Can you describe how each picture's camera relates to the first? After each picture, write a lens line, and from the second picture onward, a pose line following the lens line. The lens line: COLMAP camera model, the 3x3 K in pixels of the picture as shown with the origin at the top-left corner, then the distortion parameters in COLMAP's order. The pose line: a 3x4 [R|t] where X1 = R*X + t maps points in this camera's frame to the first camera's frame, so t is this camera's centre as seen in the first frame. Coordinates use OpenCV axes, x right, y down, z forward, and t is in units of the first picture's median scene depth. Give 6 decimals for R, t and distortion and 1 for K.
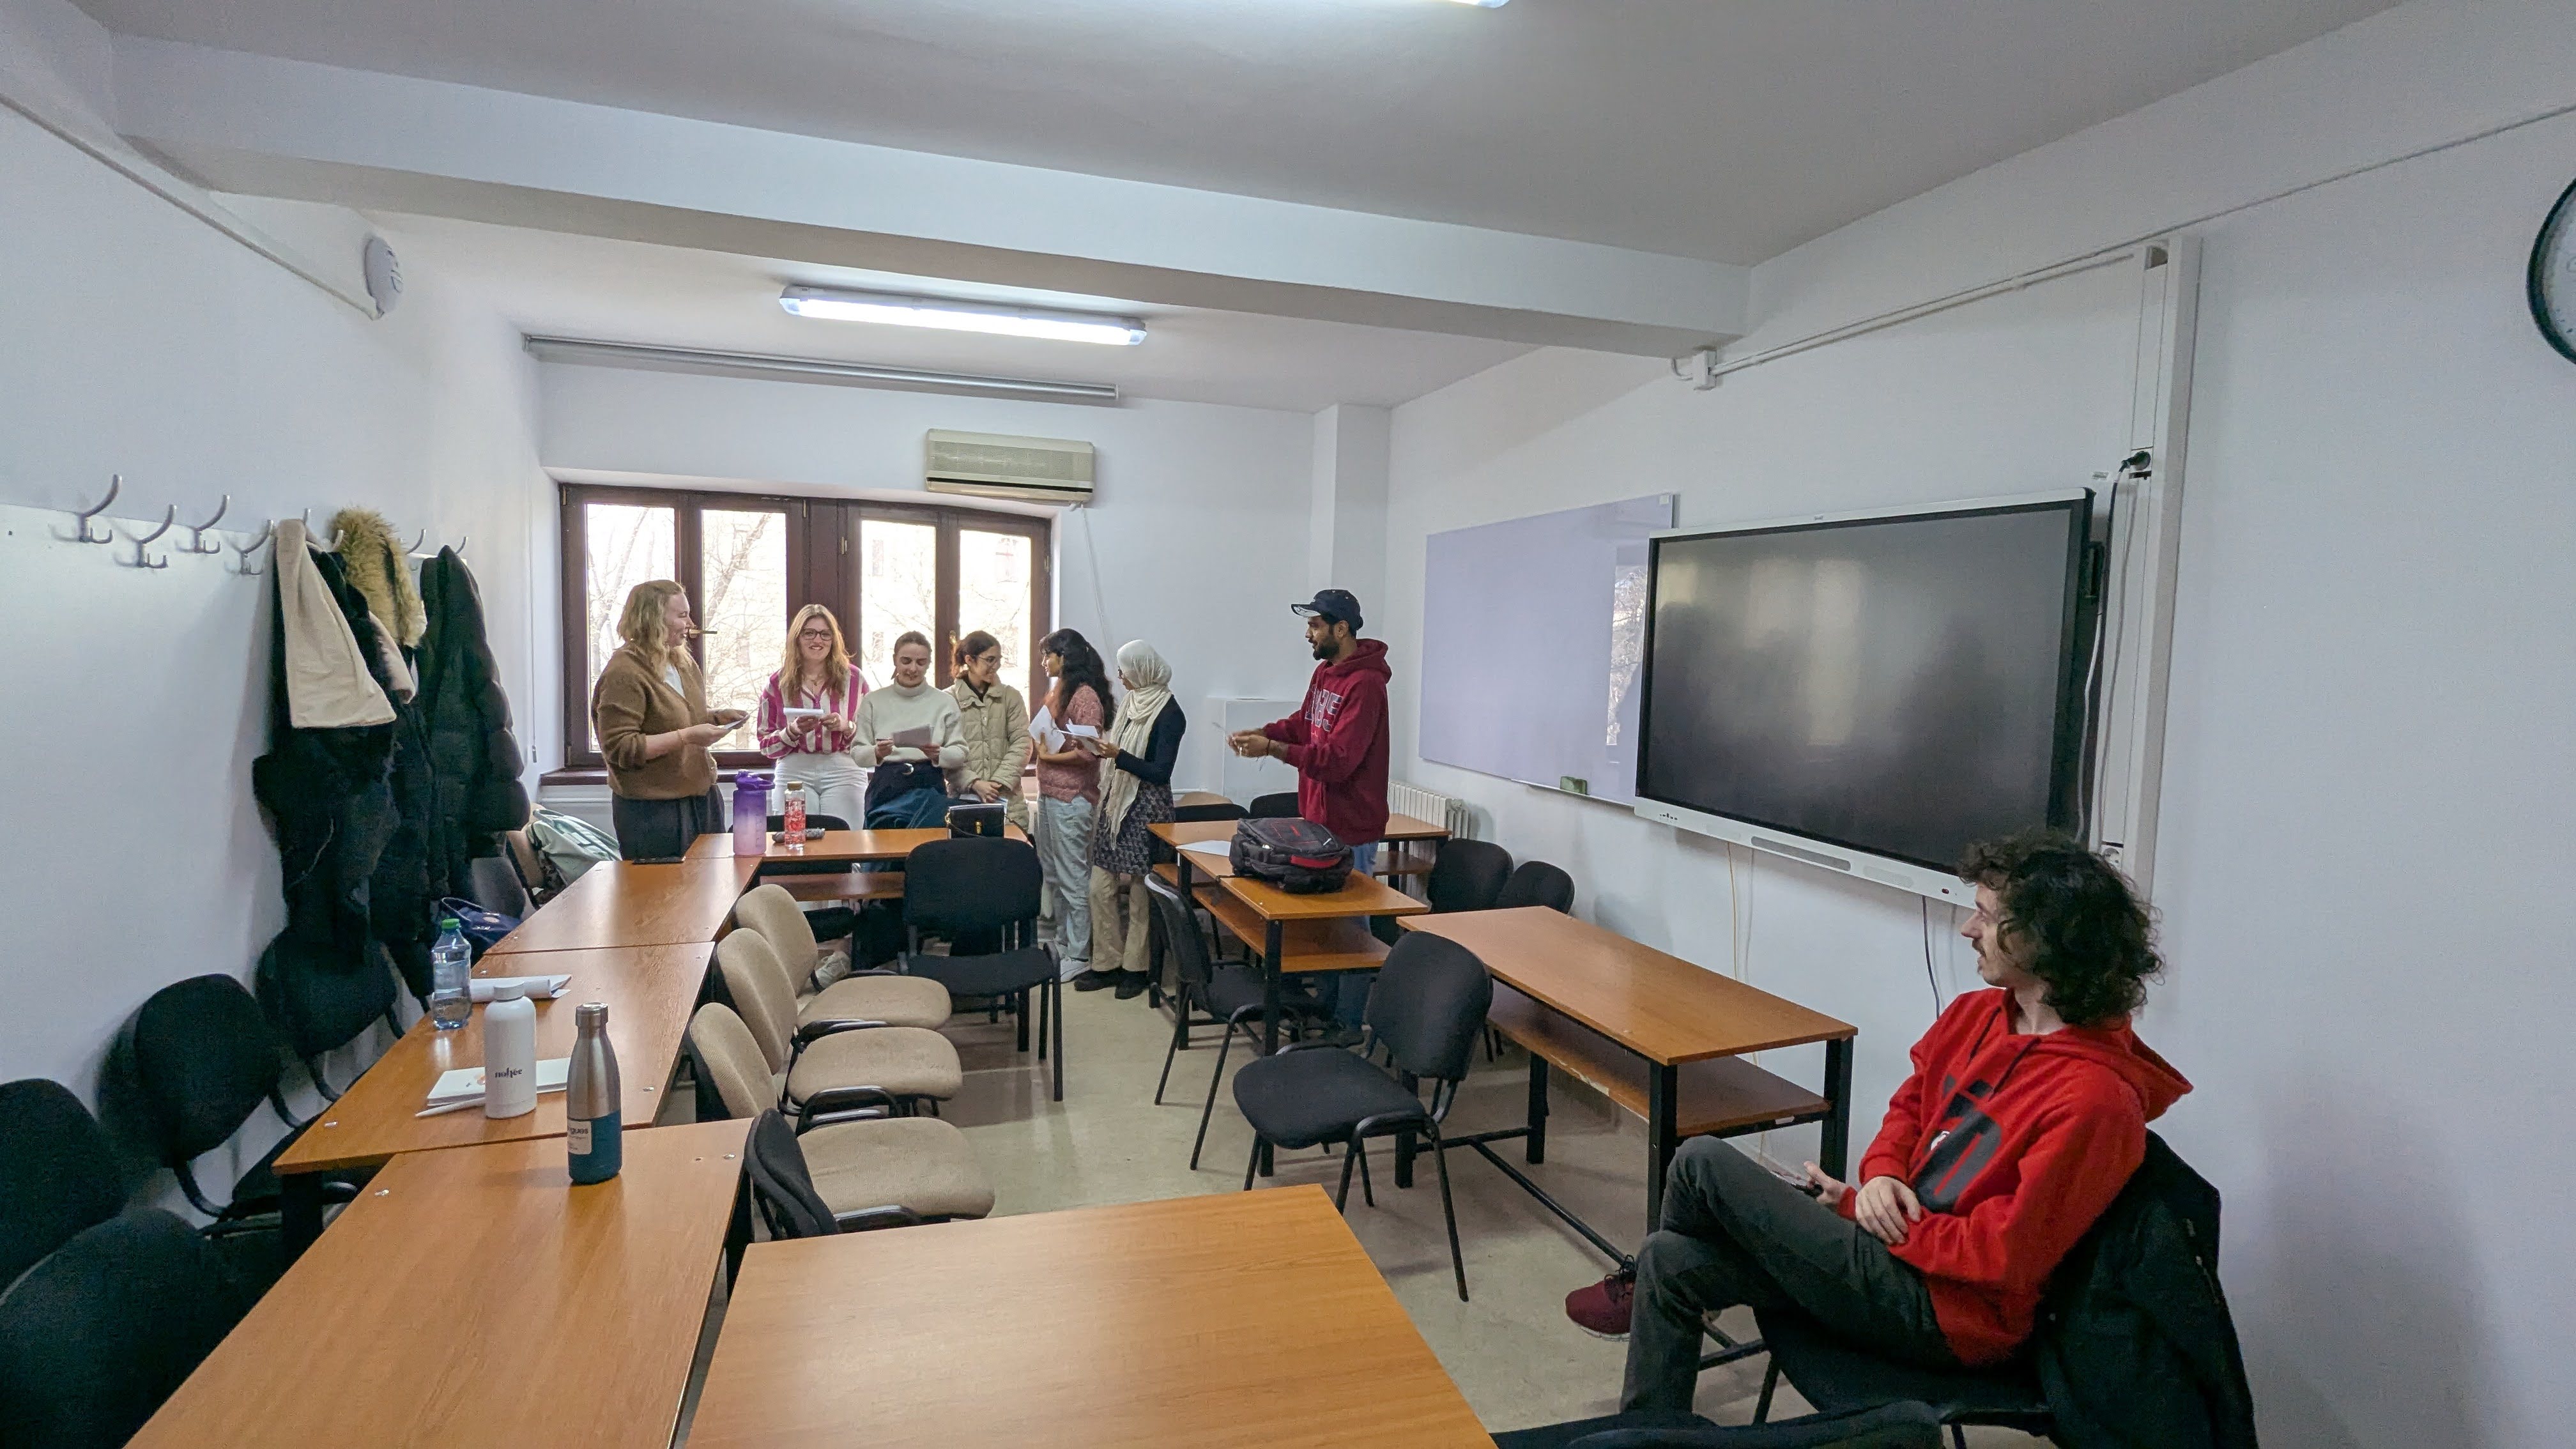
lens RADIAL K [[1210.4, 0, 1294.2], [0, 1210.4, 720.2], [0, 0, 1]] dist [0.002249, -0.000739]
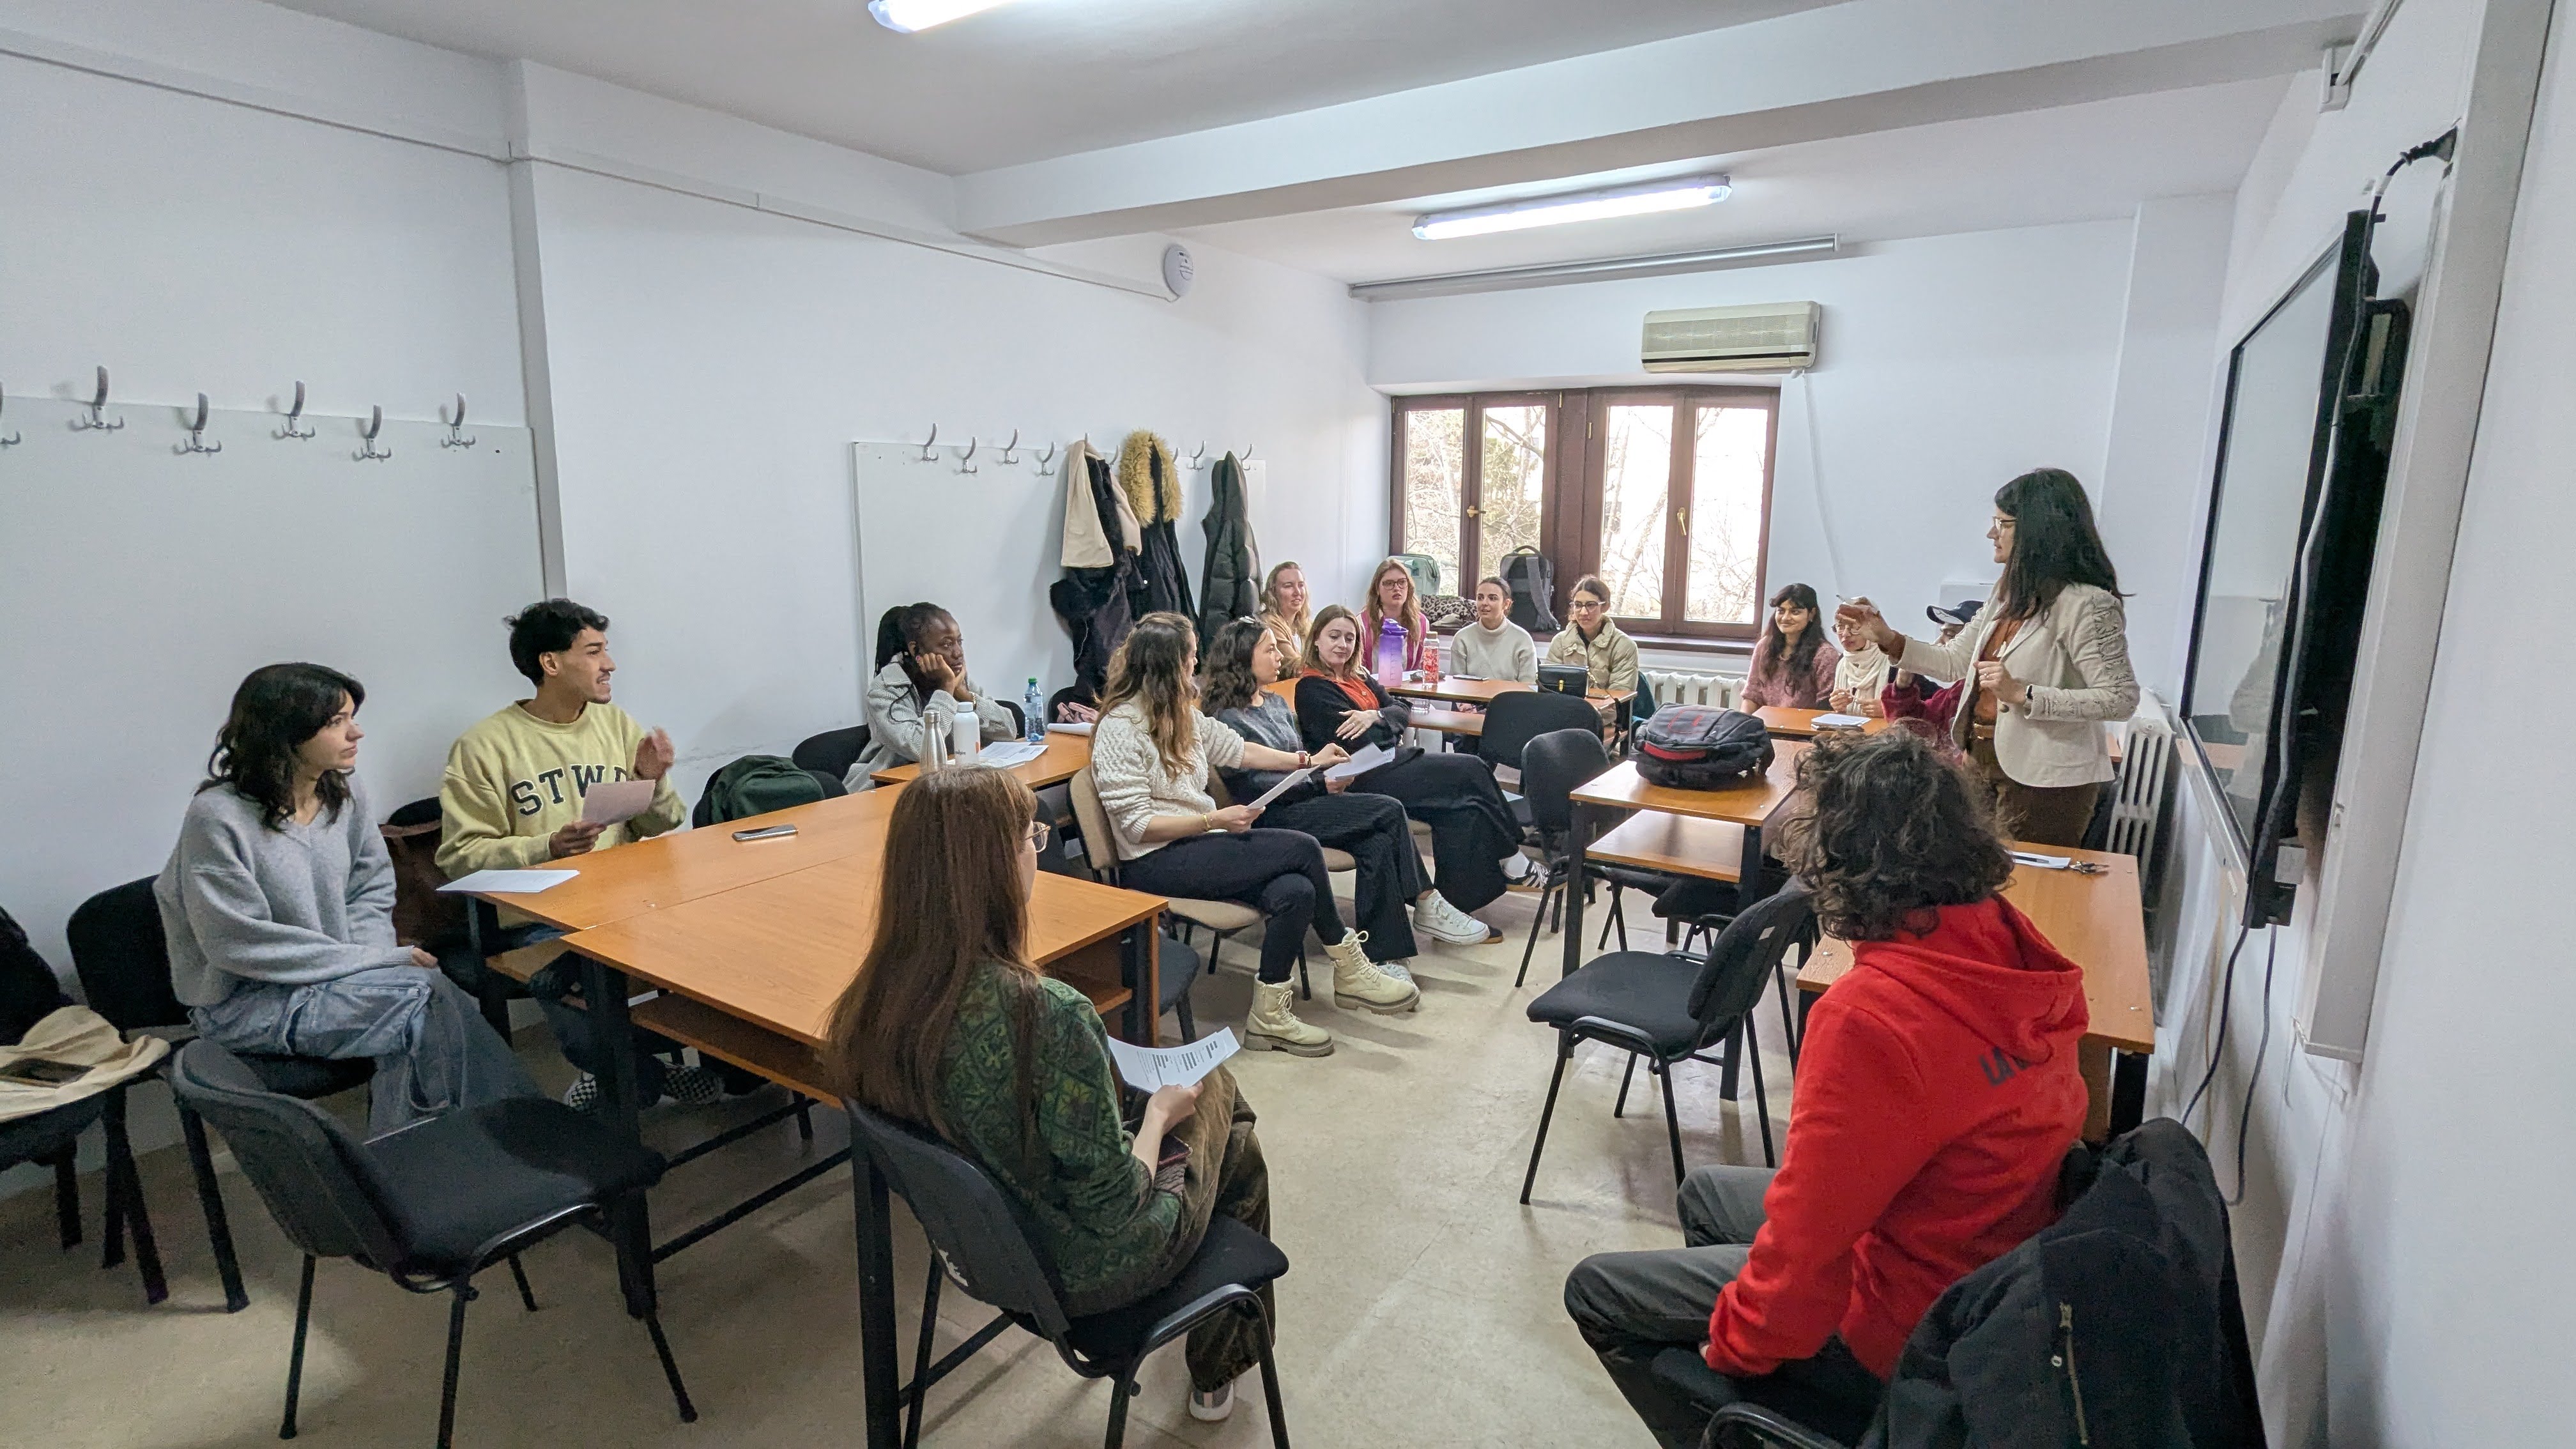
lens RADIAL K [[1210.4, 0, 1274.5], [0, 1210.4, 722.7], [0, 0, 1]] dist [0.002249, -0.000739]
pose [[0.620353, 0.121246, -0.774894, 0.487939], [-0.050333, 0.992097, 0.114936, 0.010262], [0.782706, -0.032299, 0.621553, 0.121053]]
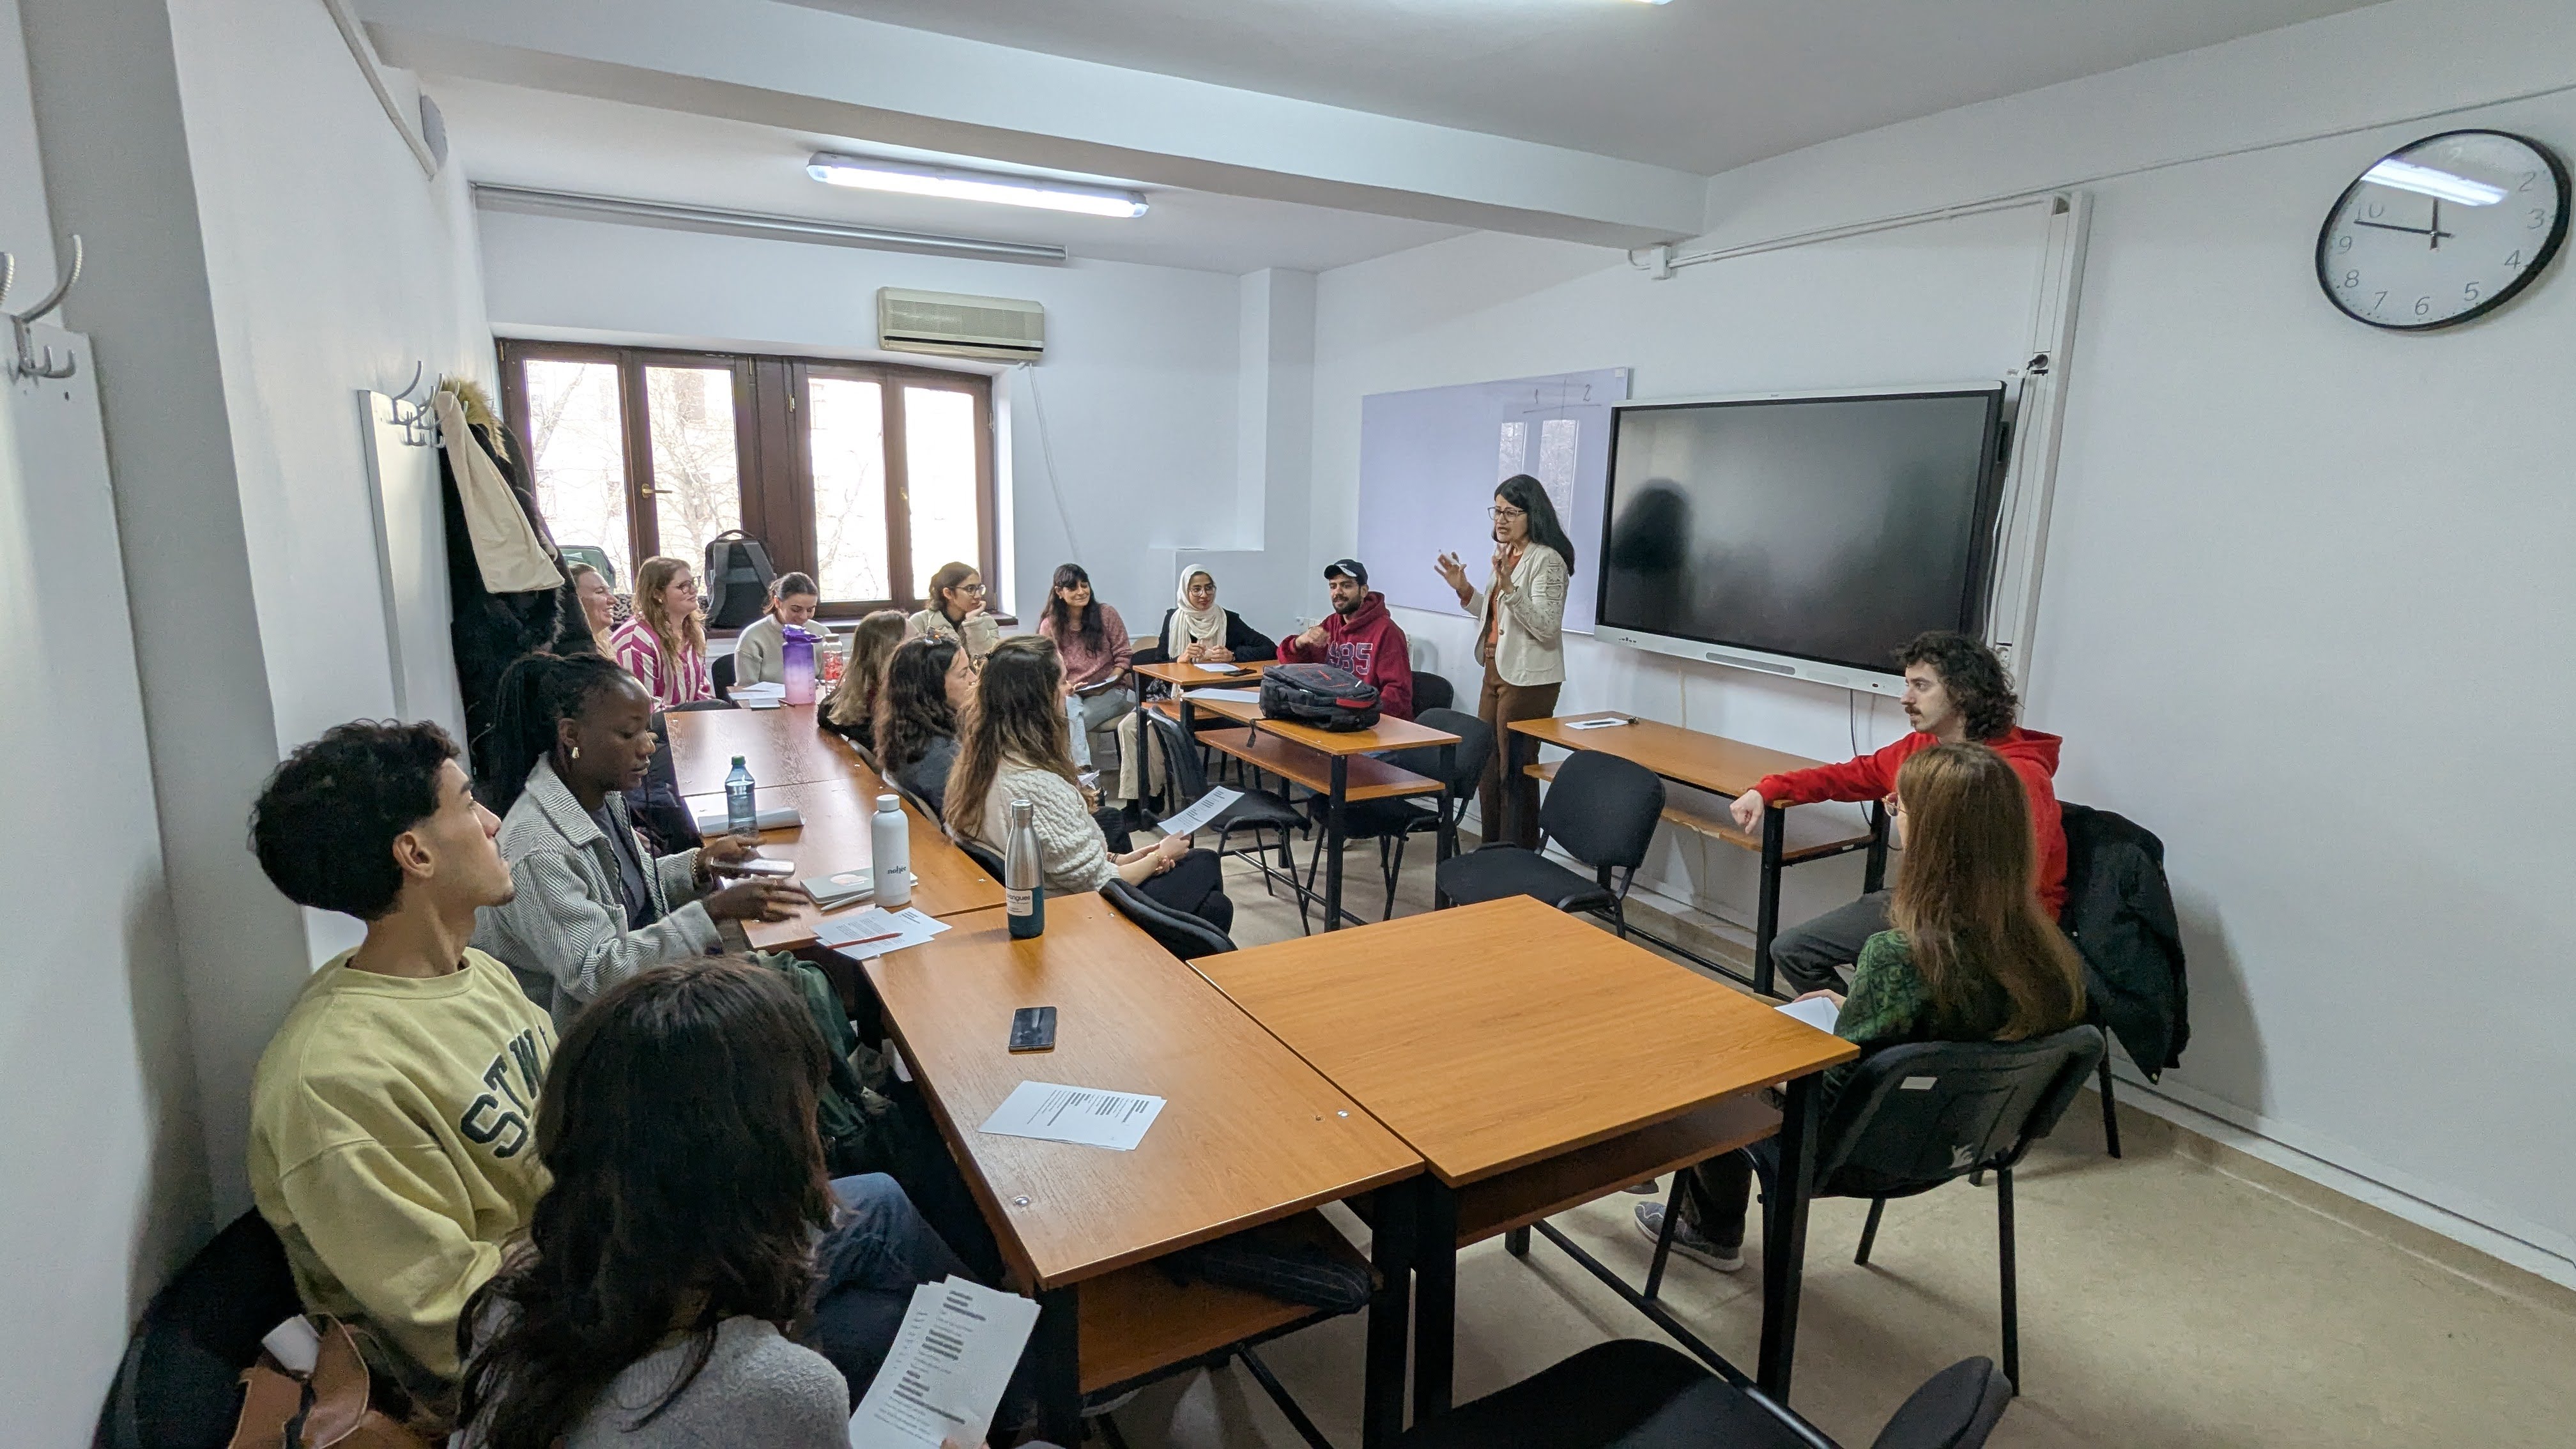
lens RADIAL K [[1210.4, 0, 1278.1], [0, 1210.4, 717.1], [0, 0, 1]] dist [0.002249, -0.000739]
pose [[0.985059, -0.041216, 0.167210, -0.221804], [0.020284, 0.991948, 0.125011, -0.003186], [-0.171016, -0.119752, 0.977964, -0.131727]]
